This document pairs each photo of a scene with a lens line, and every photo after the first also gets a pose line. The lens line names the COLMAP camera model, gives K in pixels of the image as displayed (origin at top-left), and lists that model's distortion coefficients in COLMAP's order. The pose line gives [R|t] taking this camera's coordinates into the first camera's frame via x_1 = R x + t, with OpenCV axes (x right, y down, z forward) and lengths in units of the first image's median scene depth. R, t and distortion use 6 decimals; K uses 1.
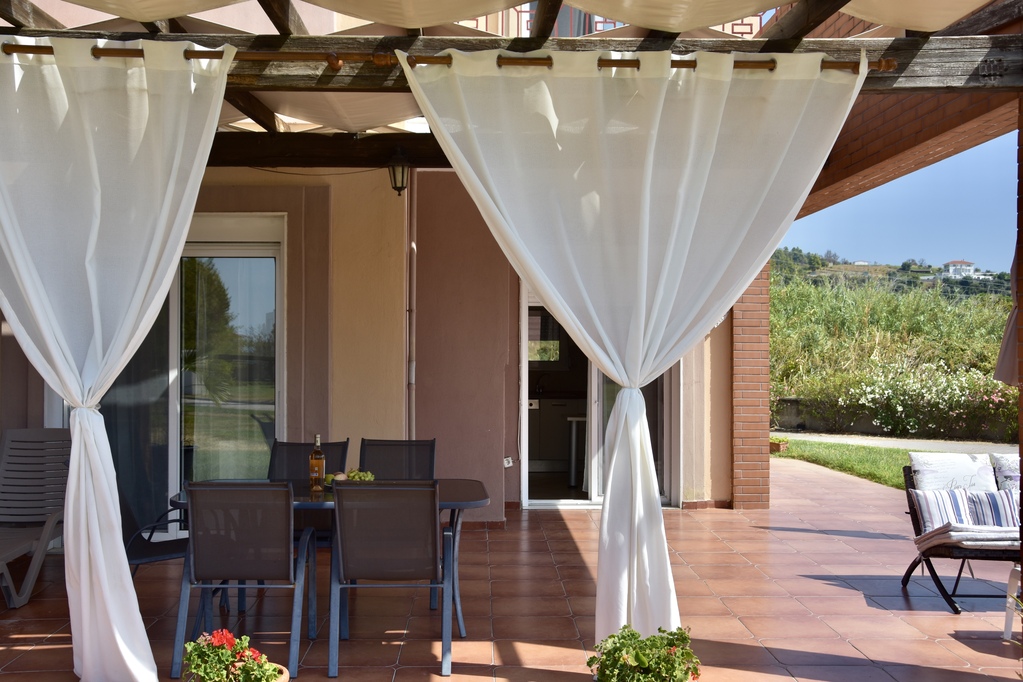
lens RADIAL K [[1061.7, 0, 511.5], [0, 1061.7, 341.0], [0, 0, 1]] dist [0.007314, 0.019597]
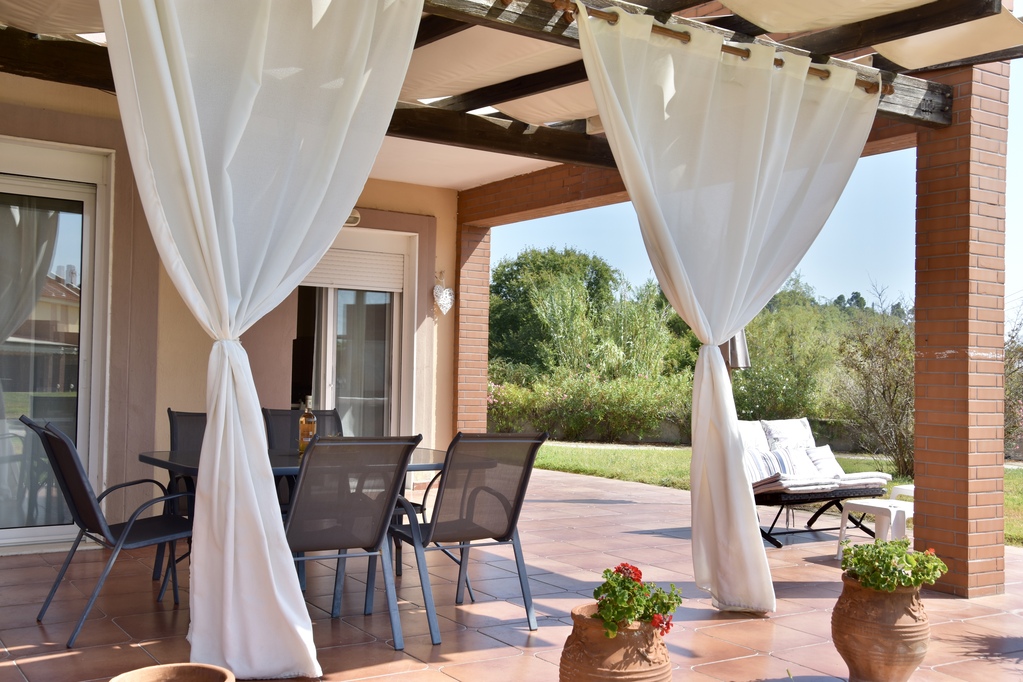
lens RADIAL K [[1061.7, 0, 511.5], [0, 1061.7, 341.0], [0, 0, 1]] dist [0.007314, 0.019597]
pose [[0.845744, 0.033658, 0.532526, -0.502881], [-0.027136, 0.999430, -0.020073, 0.052972], [-0.532898, 0.002526, 0.846176, 0.135888]]
